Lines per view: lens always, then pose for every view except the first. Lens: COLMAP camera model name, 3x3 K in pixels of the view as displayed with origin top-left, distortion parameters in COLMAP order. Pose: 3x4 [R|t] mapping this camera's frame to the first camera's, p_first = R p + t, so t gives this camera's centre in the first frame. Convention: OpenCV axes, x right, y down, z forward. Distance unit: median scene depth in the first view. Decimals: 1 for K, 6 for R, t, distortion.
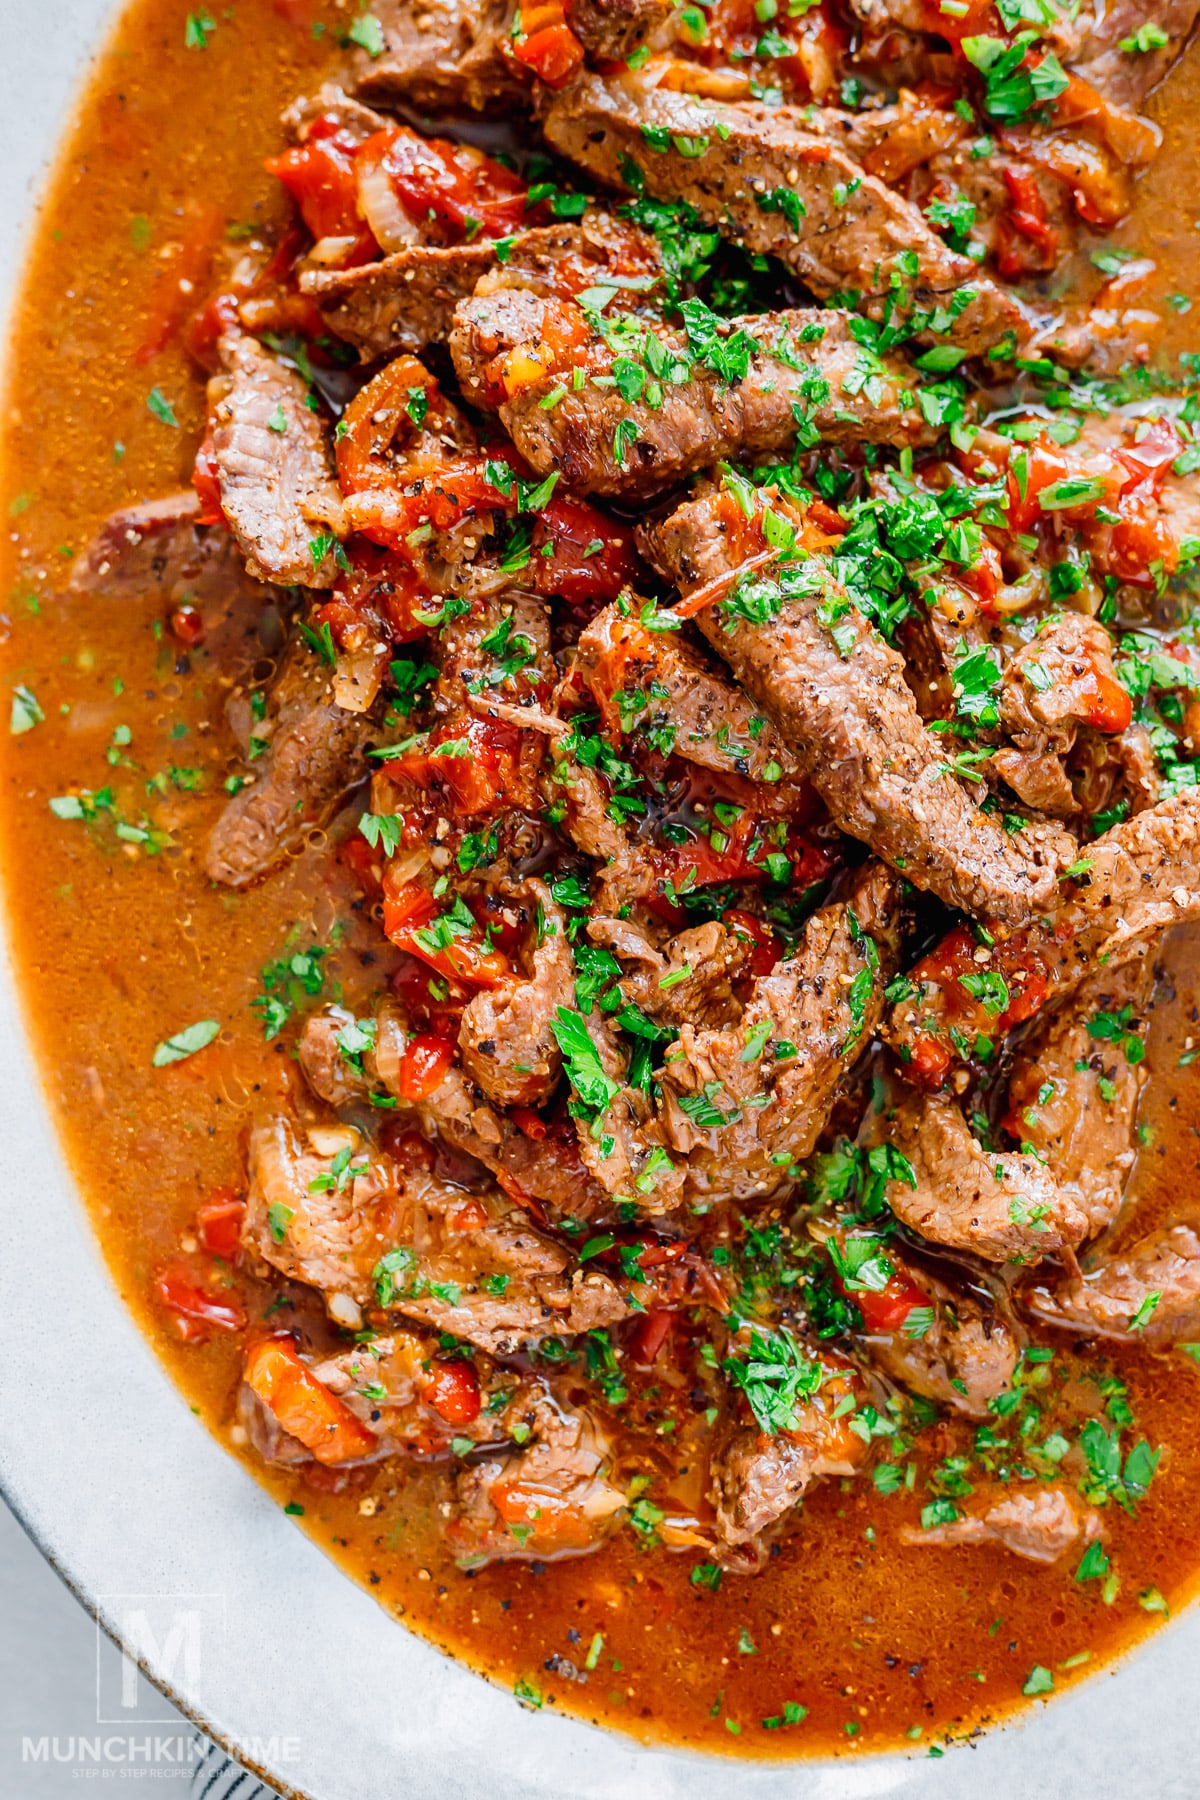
lens RADIAL K [[2914.6, 0, 606.0], [0, 2914.6, 904.2], [0, 0, 1]] dist [-0.143213, 0.000000]
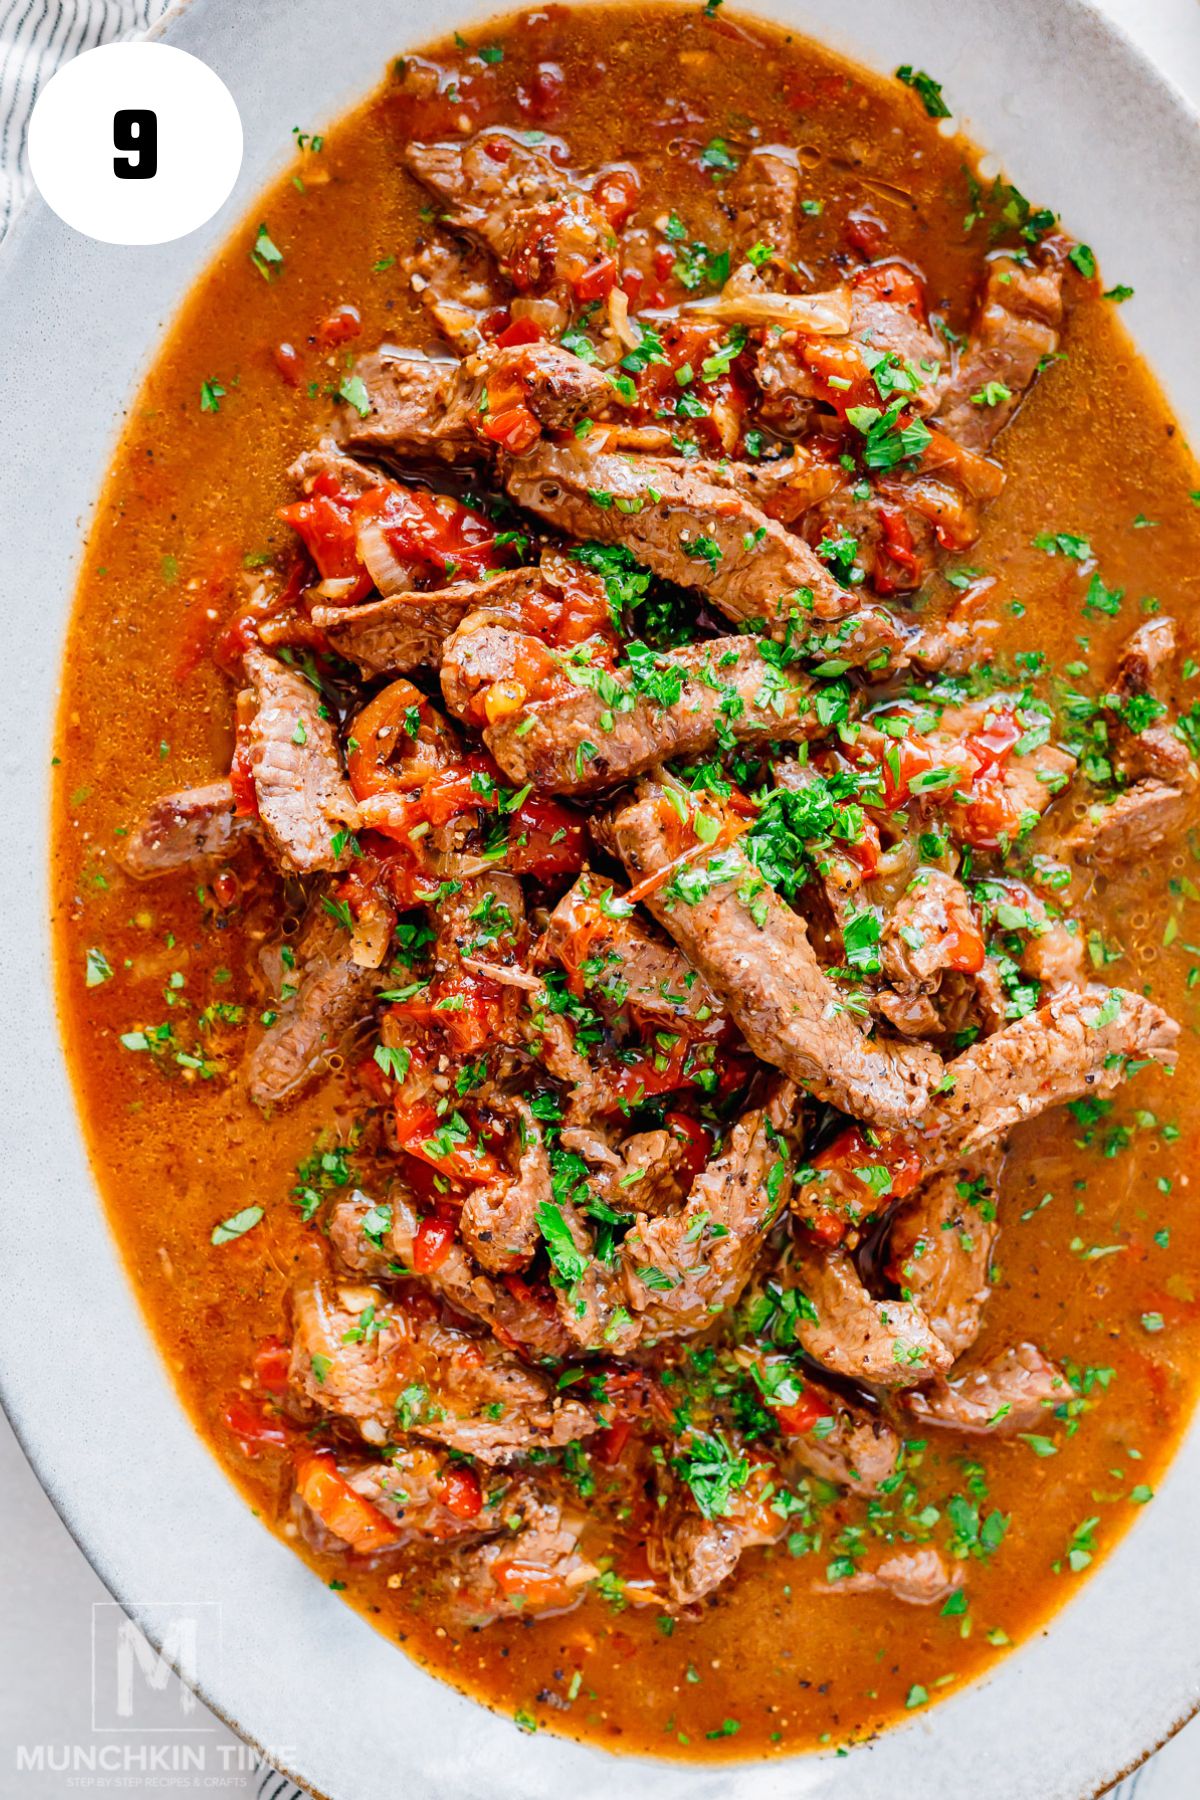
lens RADIAL K [[2914.6, 0, 593.8], [0, 2914.6, 897.4], [0, 0, 1]] dist [-0.143213, 0.000000]
pose [[0.997437, -0.026364, 0.066514, -0.072299], [0.020643, 0.996144, 0.085275, -0.200808], [-0.068505, -0.083683, 0.994135, -0.248805]]
